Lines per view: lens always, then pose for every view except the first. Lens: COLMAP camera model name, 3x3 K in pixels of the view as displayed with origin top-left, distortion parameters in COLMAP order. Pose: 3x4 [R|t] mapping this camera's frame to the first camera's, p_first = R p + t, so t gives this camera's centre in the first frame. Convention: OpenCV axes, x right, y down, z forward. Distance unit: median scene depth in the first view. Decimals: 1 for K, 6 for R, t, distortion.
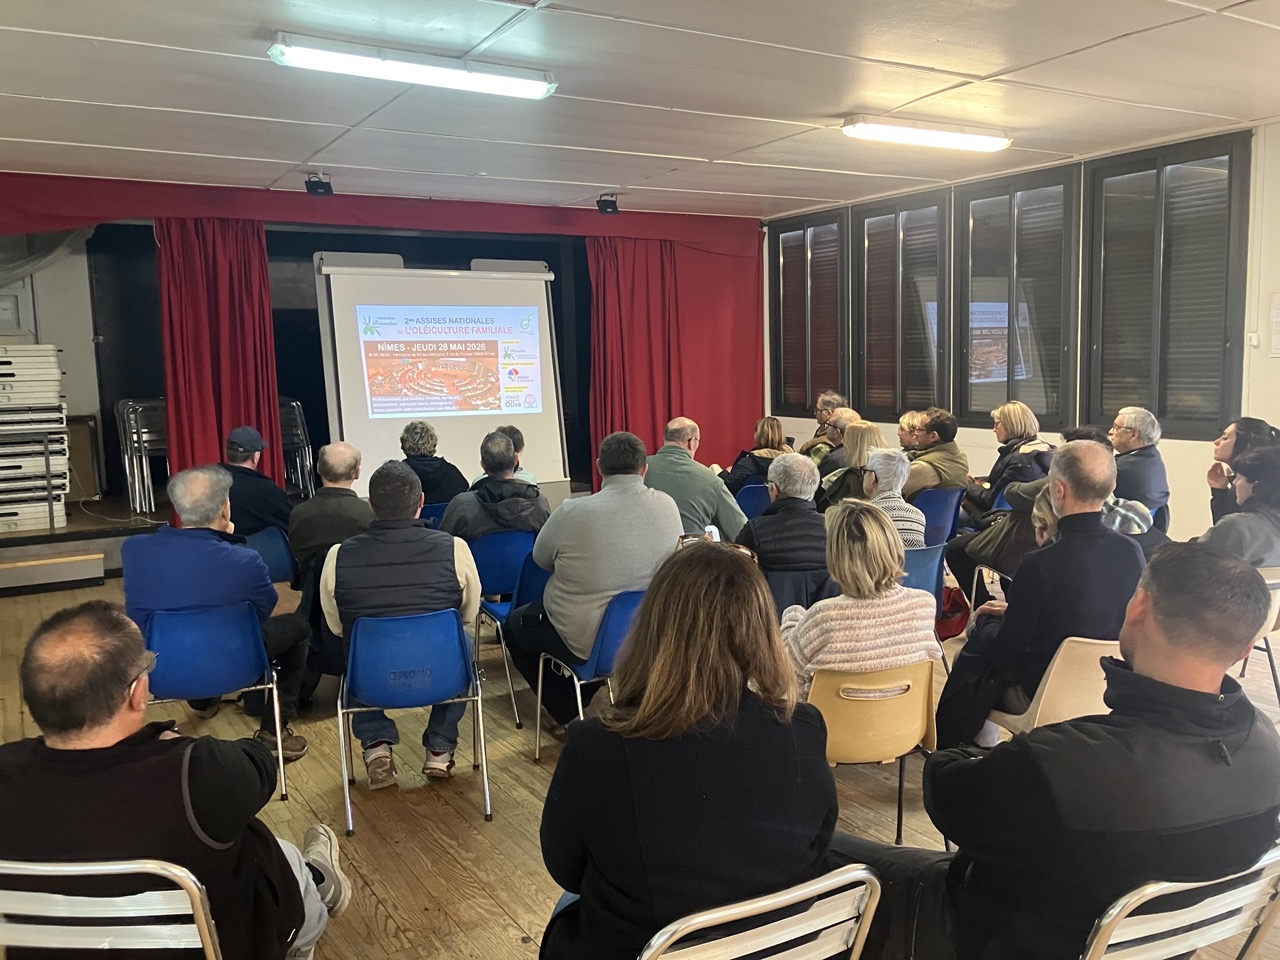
lens RADIAL K [[1068.5, 0, 646.9], [0, 1068.5, 481.4], [0, 0, 1]] dist [0.035846, -0.013999]
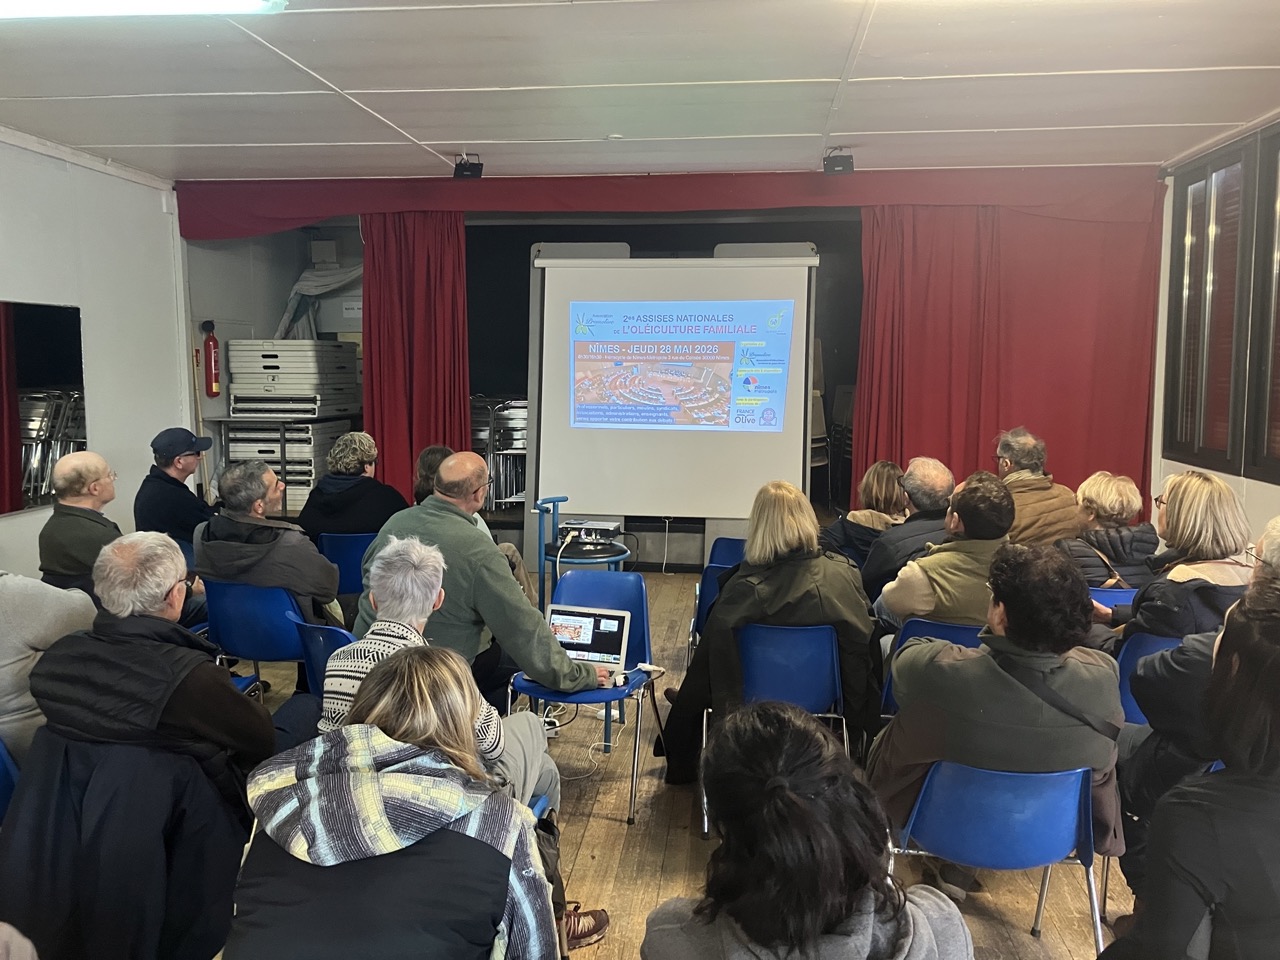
lens RADIAL K [[1068.5, 0, 641.8], [0, 1068.5, 482.3], [0, 0, 1]] dist [0.035846, -0.013999]
pose [[0.784233, 0.093711, -0.613349, 0.336610], [-0.095780, 0.994964, 0.029552, -0.044532], [0.613029, 0.035571, 0.789259, 0.331098]]
